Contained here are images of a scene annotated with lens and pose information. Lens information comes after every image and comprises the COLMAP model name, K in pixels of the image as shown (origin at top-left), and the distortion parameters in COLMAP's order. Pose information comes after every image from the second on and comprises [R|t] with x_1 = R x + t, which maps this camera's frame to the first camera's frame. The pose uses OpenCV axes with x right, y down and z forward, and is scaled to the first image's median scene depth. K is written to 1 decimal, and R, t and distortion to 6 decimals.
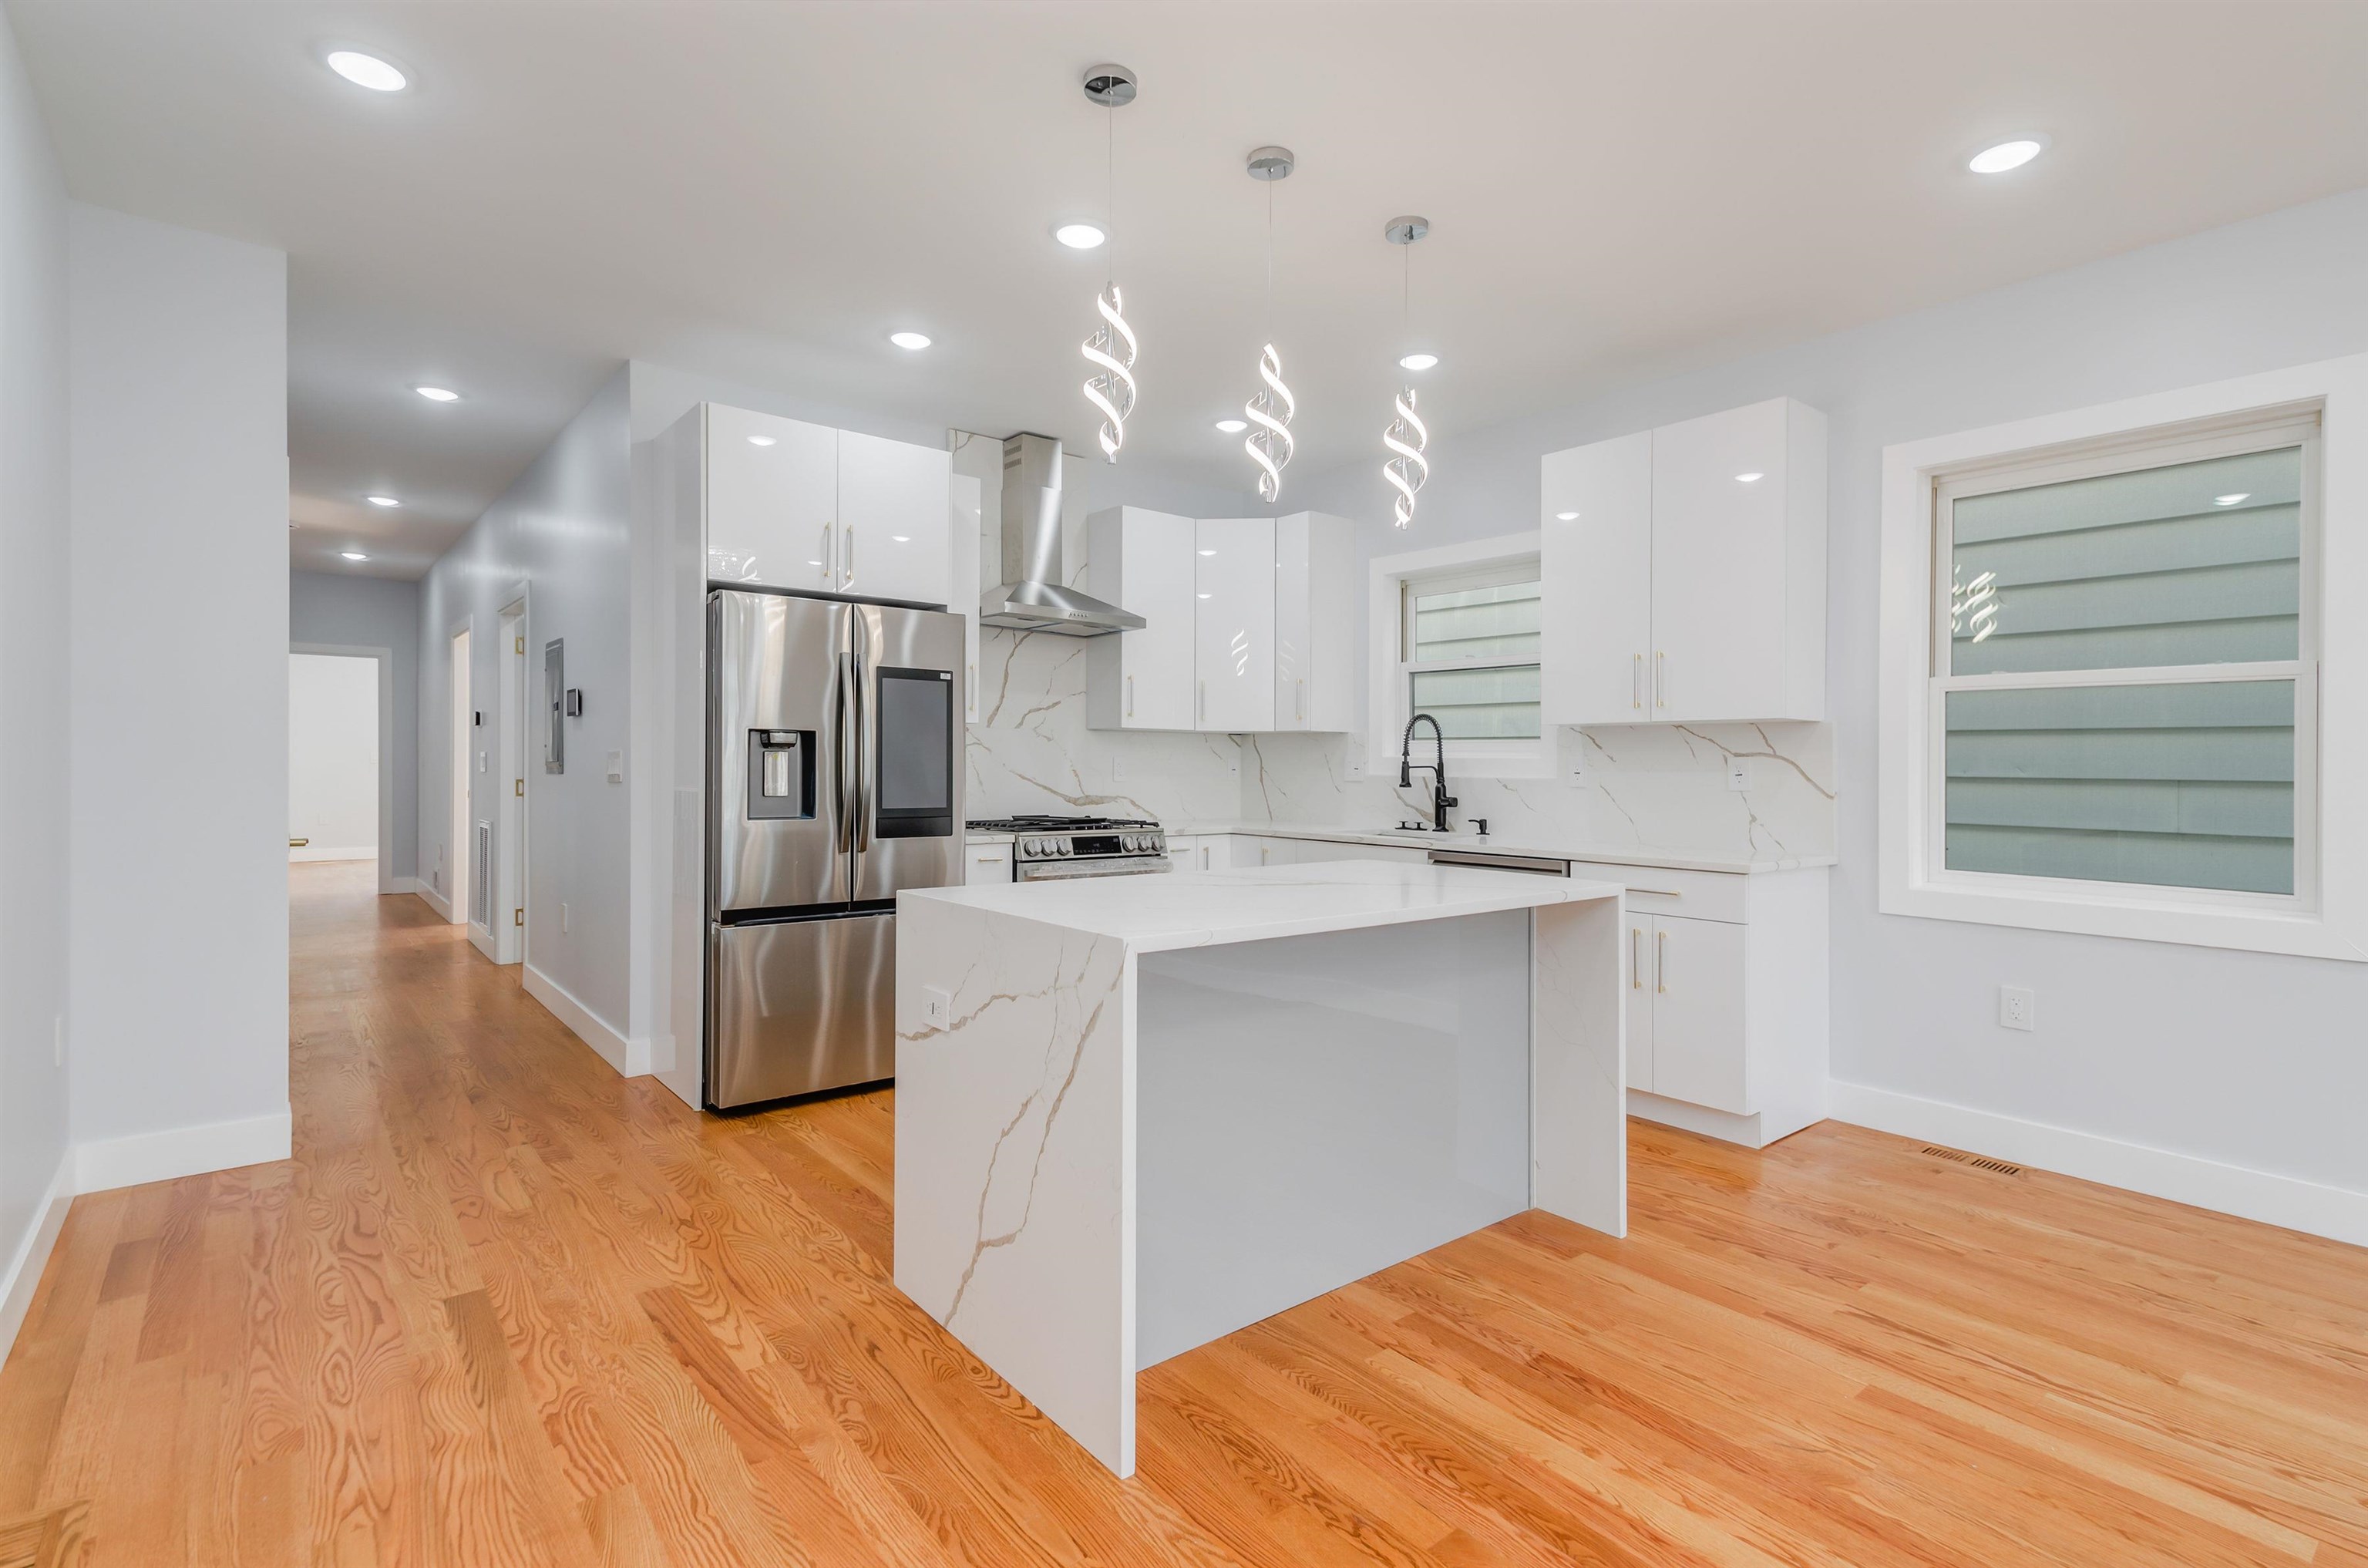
lens RADIAL K [[1114.1, 0, 1179.0], [0, 1114.1, 763.8], [0, 0, 1]] dist [0.027065, -0.000175]
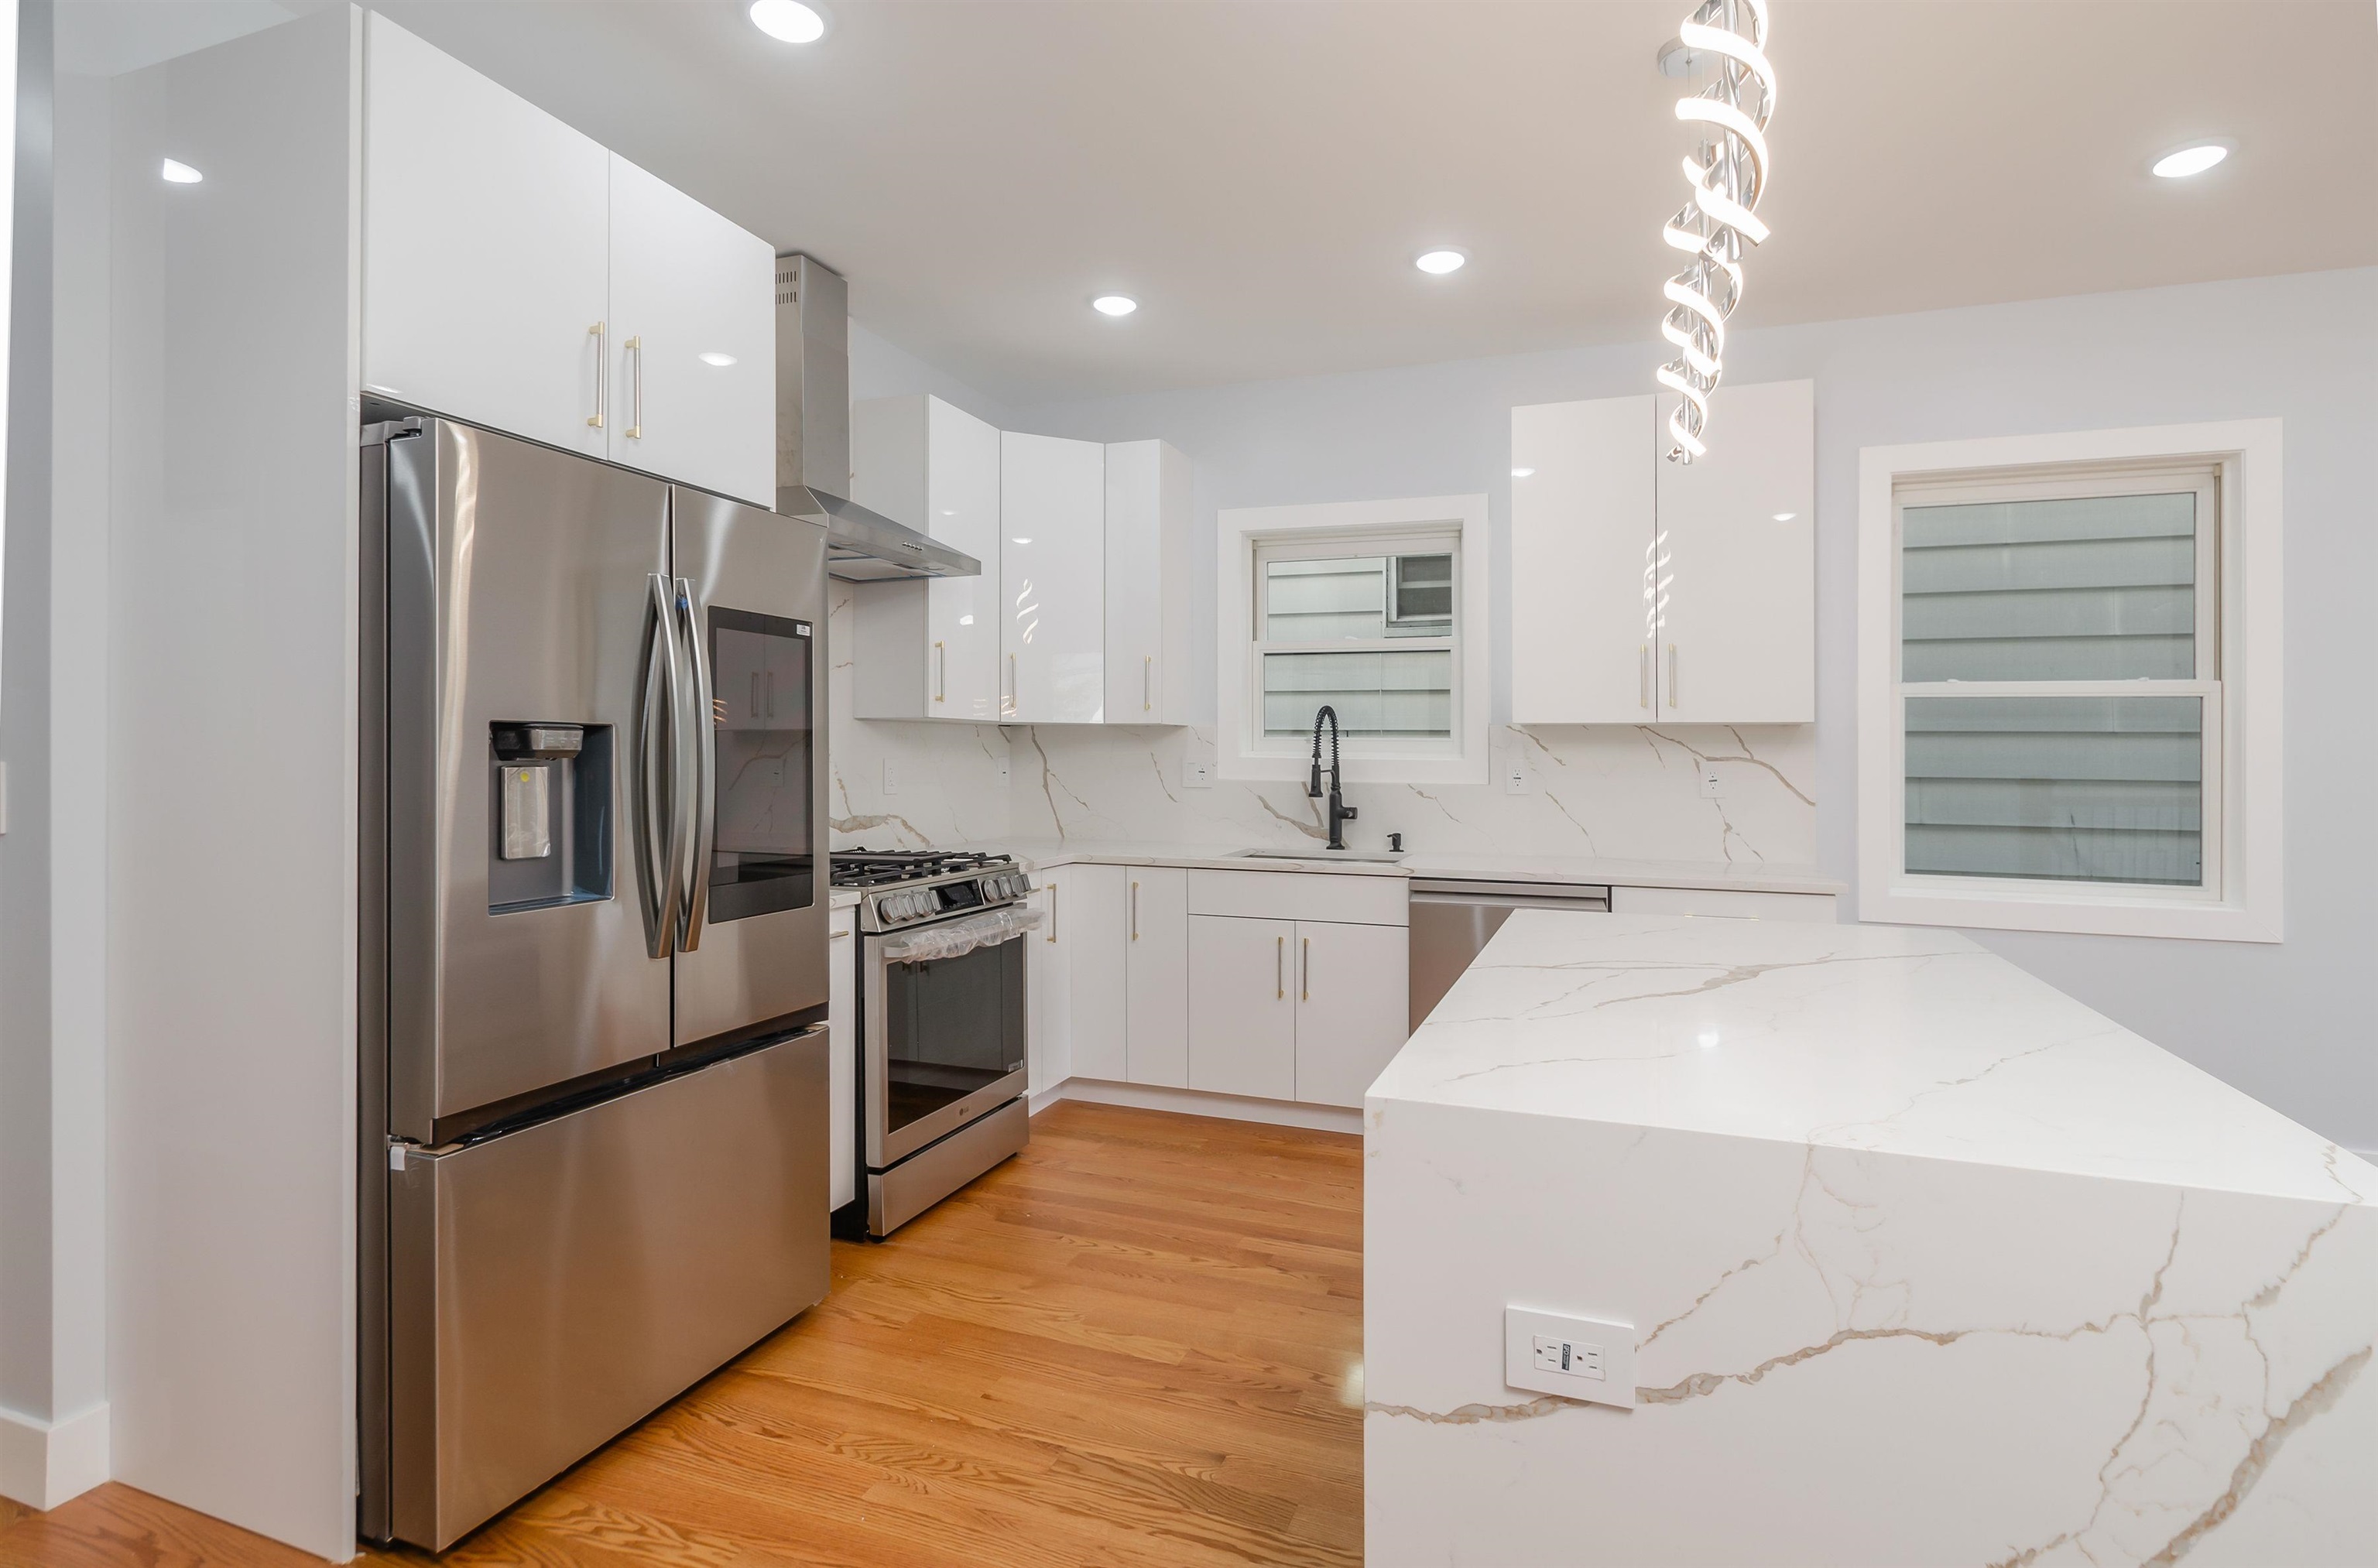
lens RADIAL K [[1150.5, 0, 1217.9], [0, 1150.5, 753.3], [0, 0, 1]] dist [0.001729, -0.001306]
pose [[0.856195, -0.003909, 0.516638, -0.353348], [0.000592, 0.999978, 0.006585, -0.019730], [-0.516653, -0.005332, 0.856178, 0.404277]]
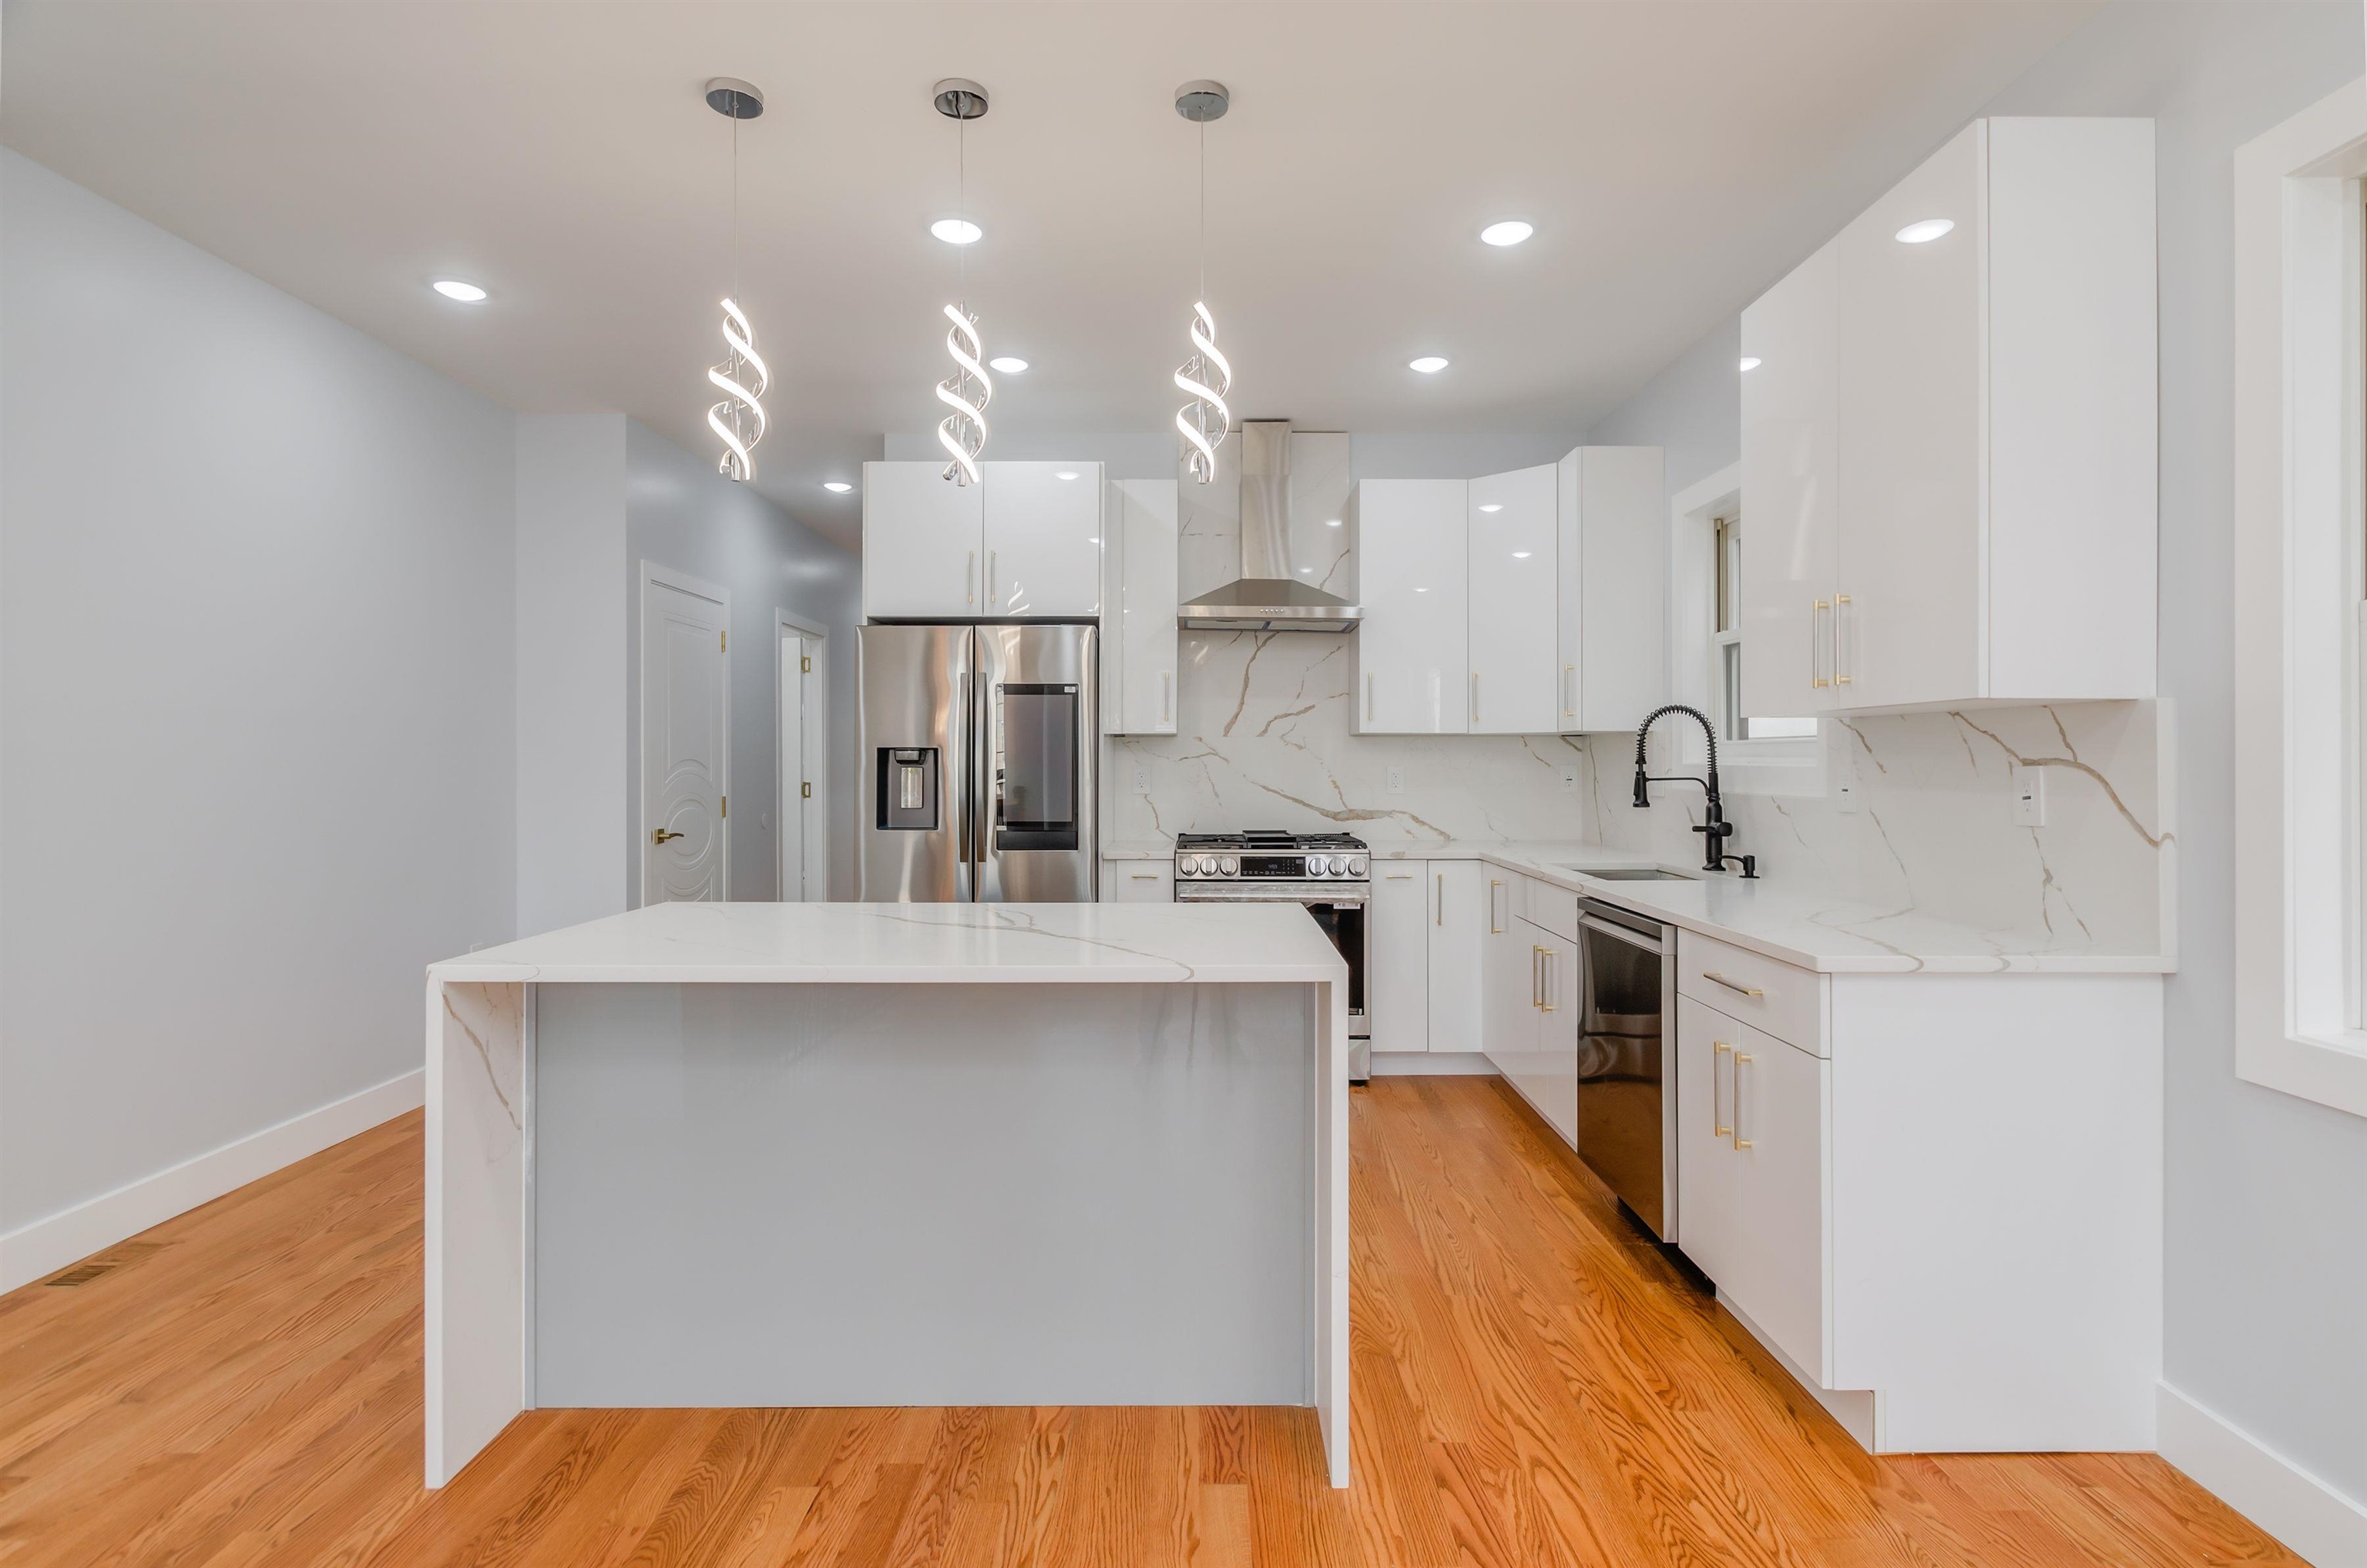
lens RADIAL K [[1139.7, 0, 1192.7], [0, 1139.7, 763.2], [0, 0, 1]] dist [-0.000142, -0.000589]
pose [[0.778967, -0.008563, -0.627007, 0.544074], [0.008804, 0.999958, -0.002718, -0.009883], [0.627003, -0.003402, 0.779009, 0.295295]]
